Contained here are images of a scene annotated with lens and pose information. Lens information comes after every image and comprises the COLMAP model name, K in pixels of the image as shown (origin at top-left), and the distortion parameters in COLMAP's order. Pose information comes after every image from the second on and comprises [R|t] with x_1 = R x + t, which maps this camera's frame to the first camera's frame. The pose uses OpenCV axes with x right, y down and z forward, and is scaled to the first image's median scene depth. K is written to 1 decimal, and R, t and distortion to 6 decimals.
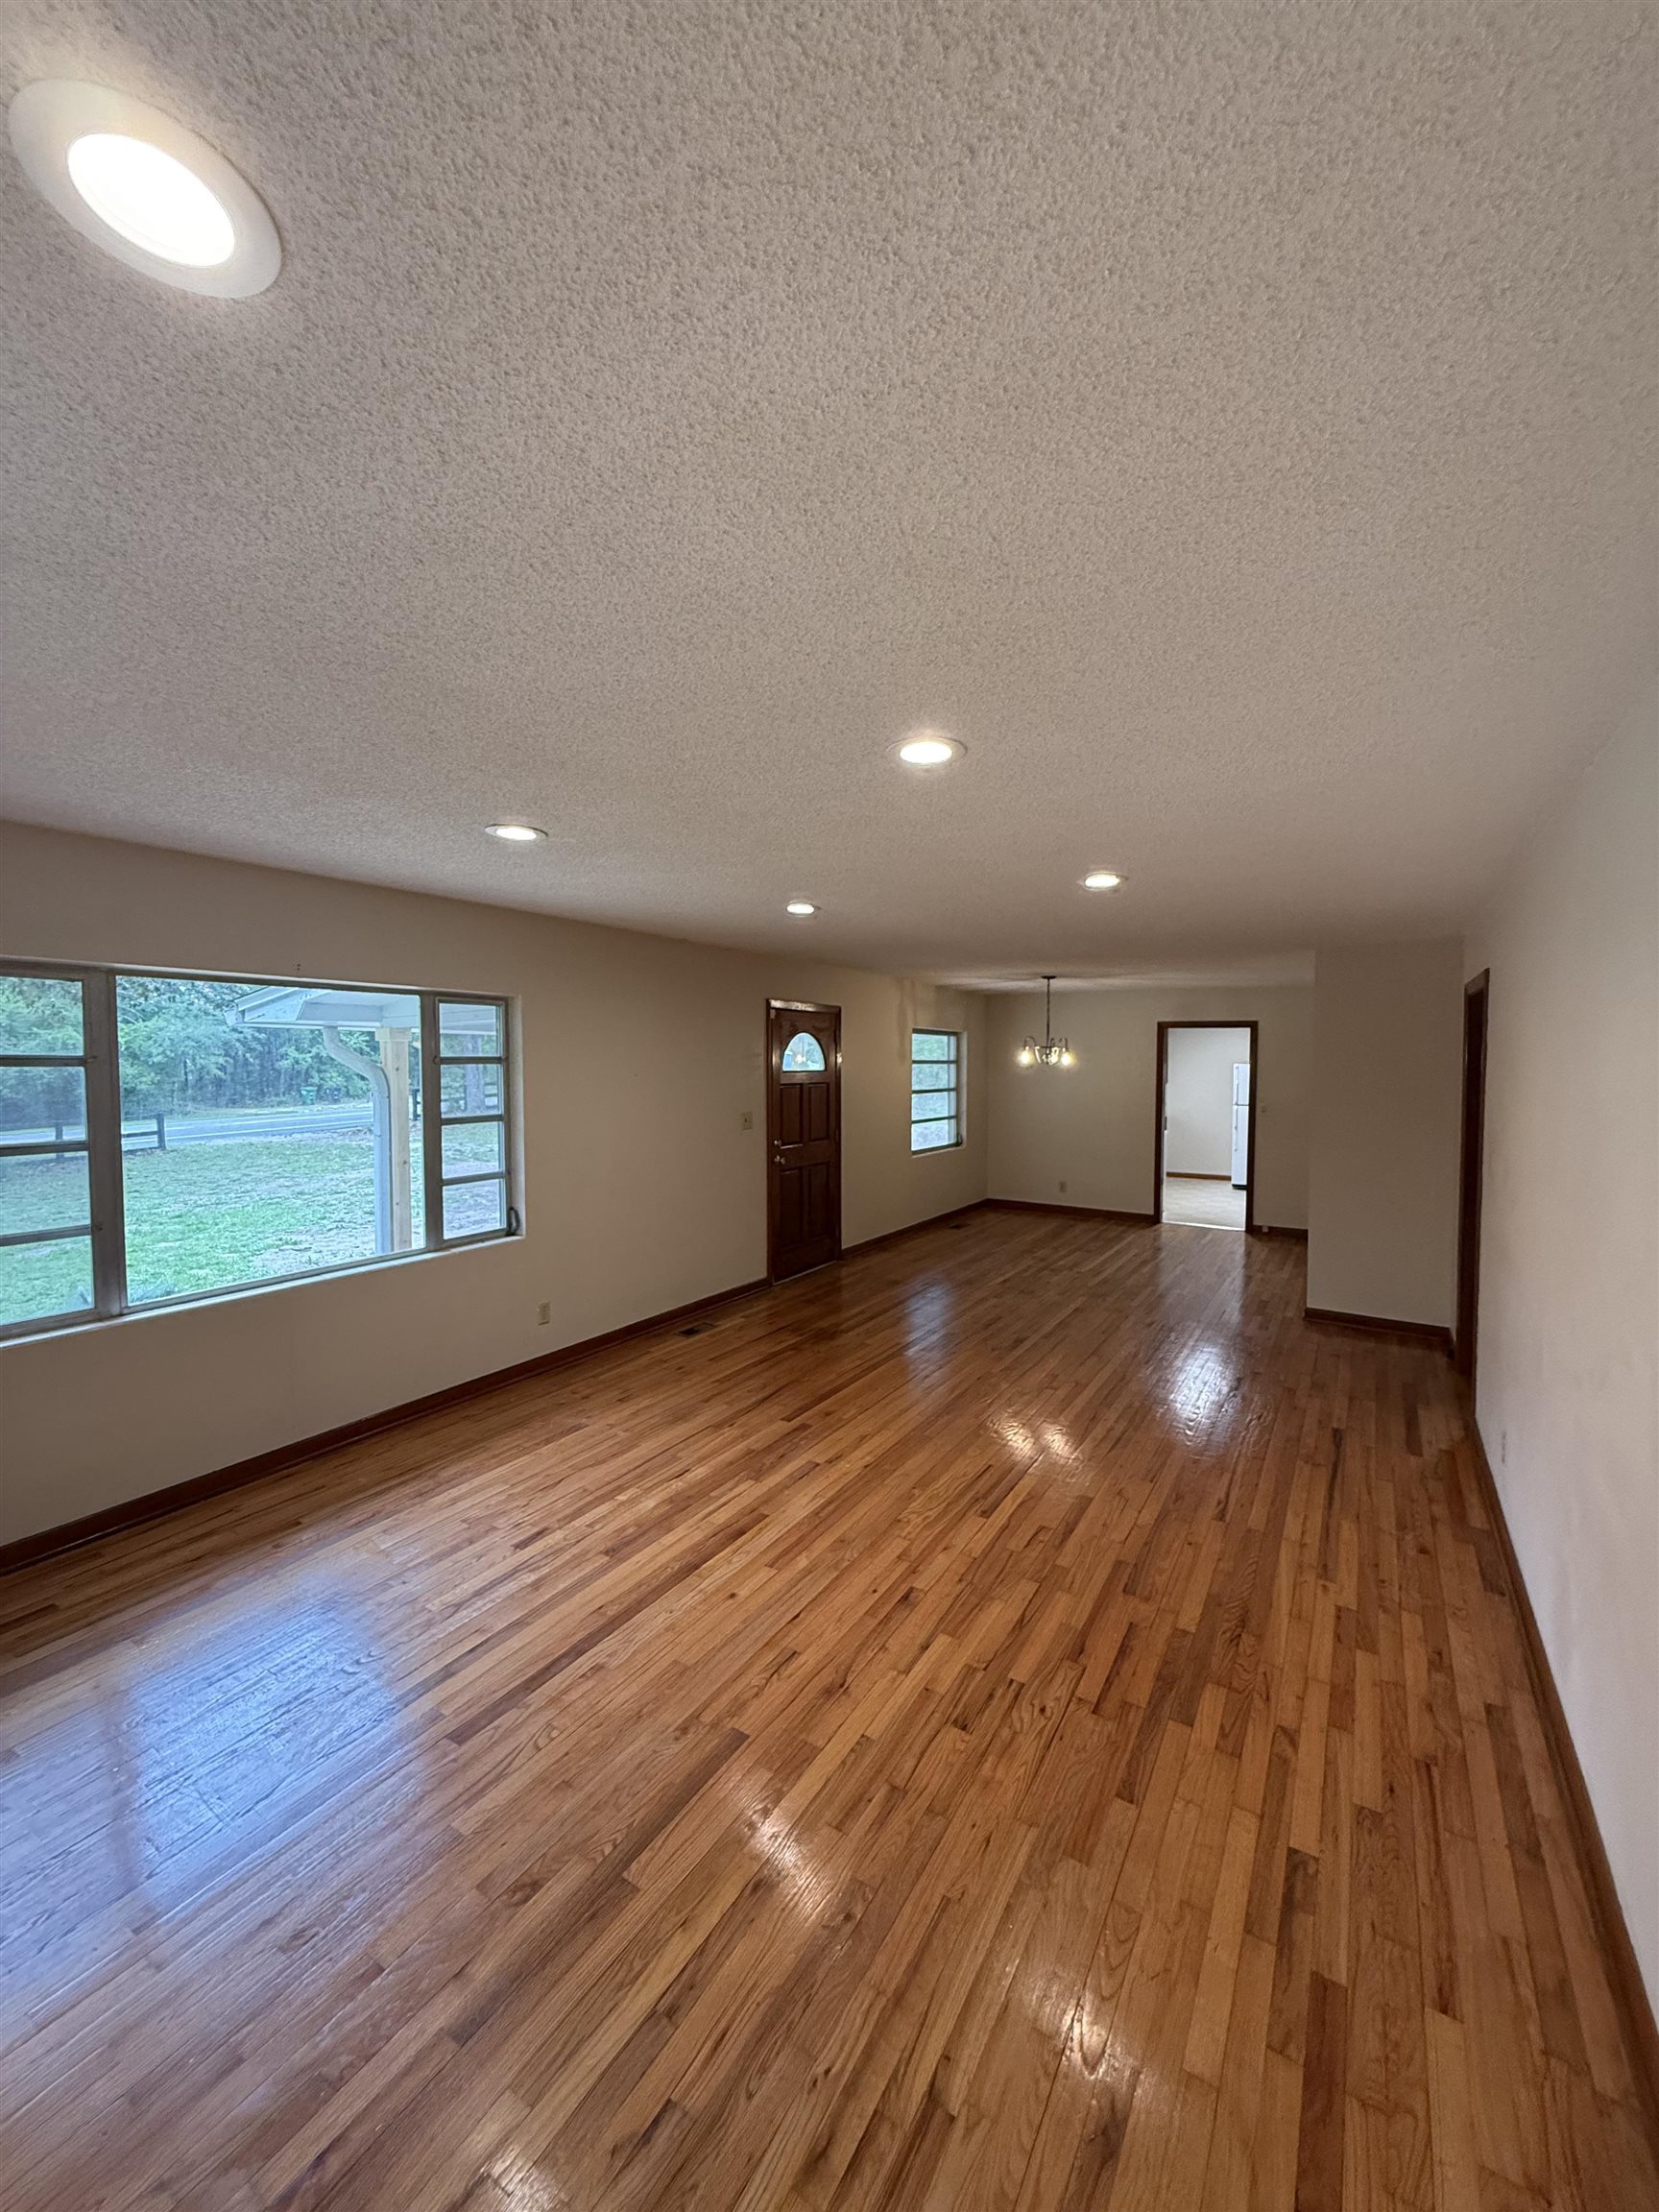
lens RADIAL K [[881.6, 0, 831.0], [0, 881.6, 1101.9], [0, 0, 1]] dist [-0.000122, -0.000046]
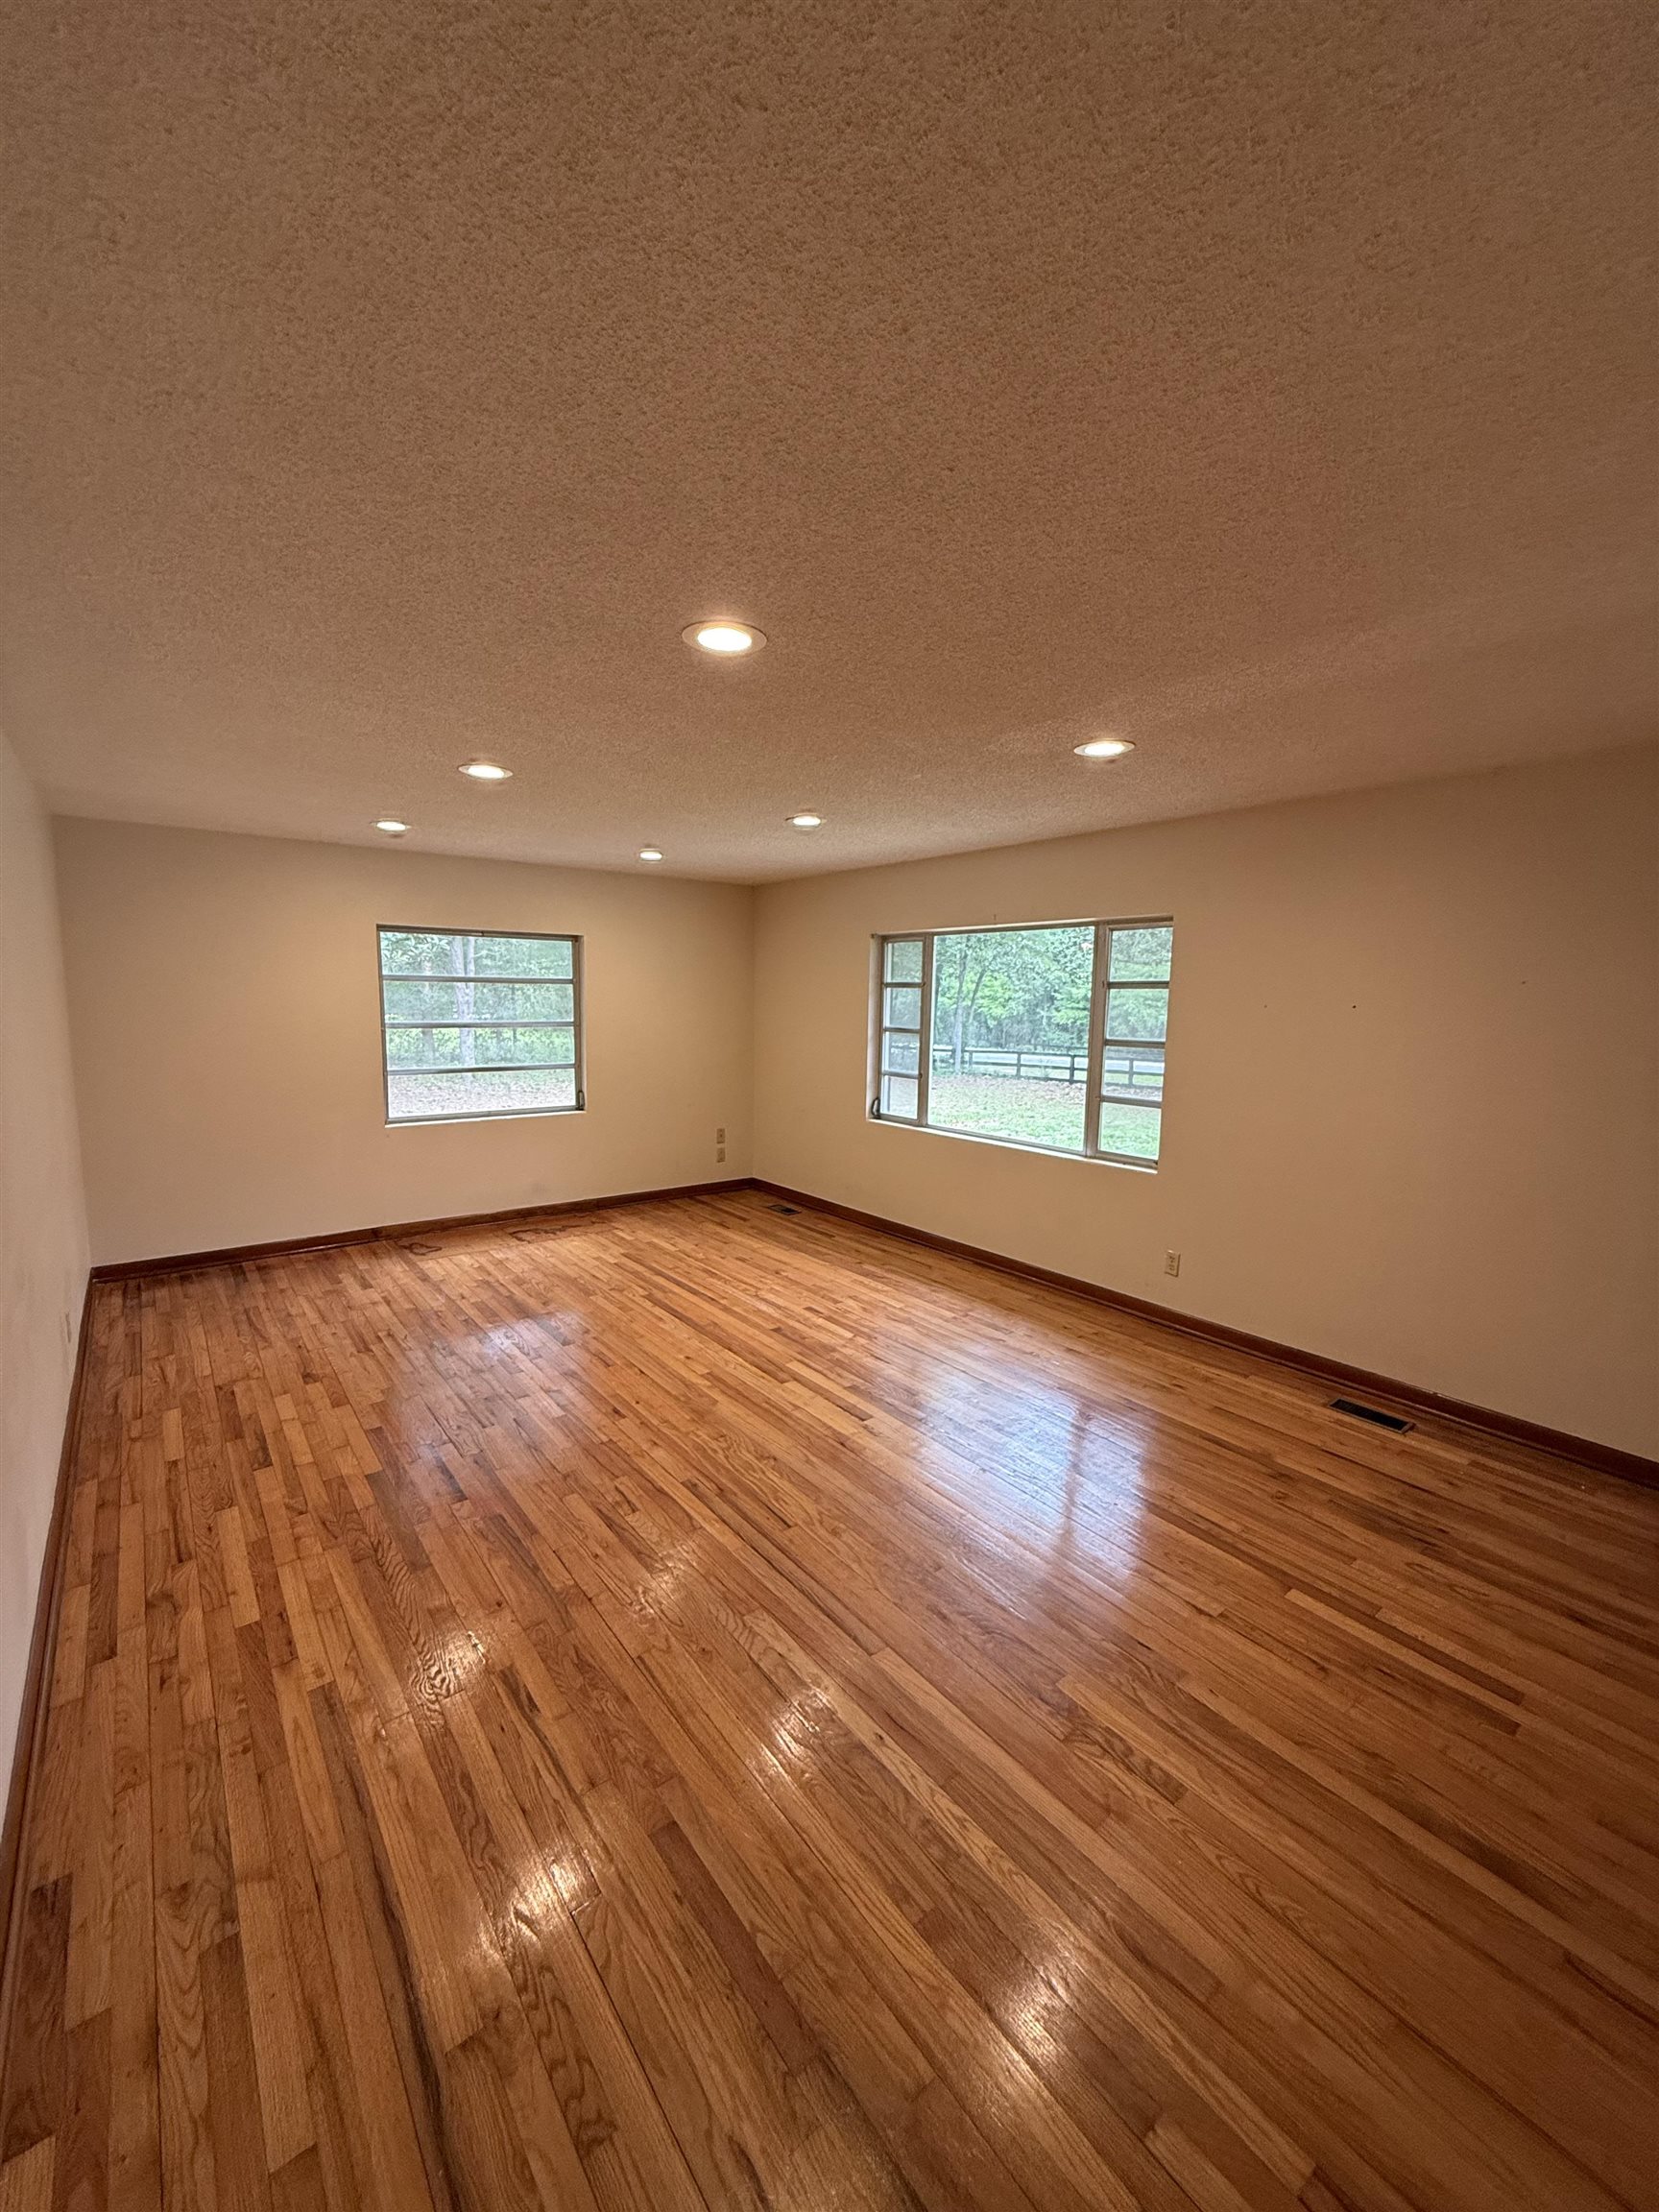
lens RADIAL K [[881.6, 0, 831.0], [0, 881.6, 1101.9], [0, 0, 1]] dist [-0.000122, -0.000046]
pose [[-0.350104, 0.106290, -0.930661, 0.882089], [-0.058456, 0.989126, 0.134958, -0.040308], [0.934885, 0.101652, -0.340084, 1.352195]]
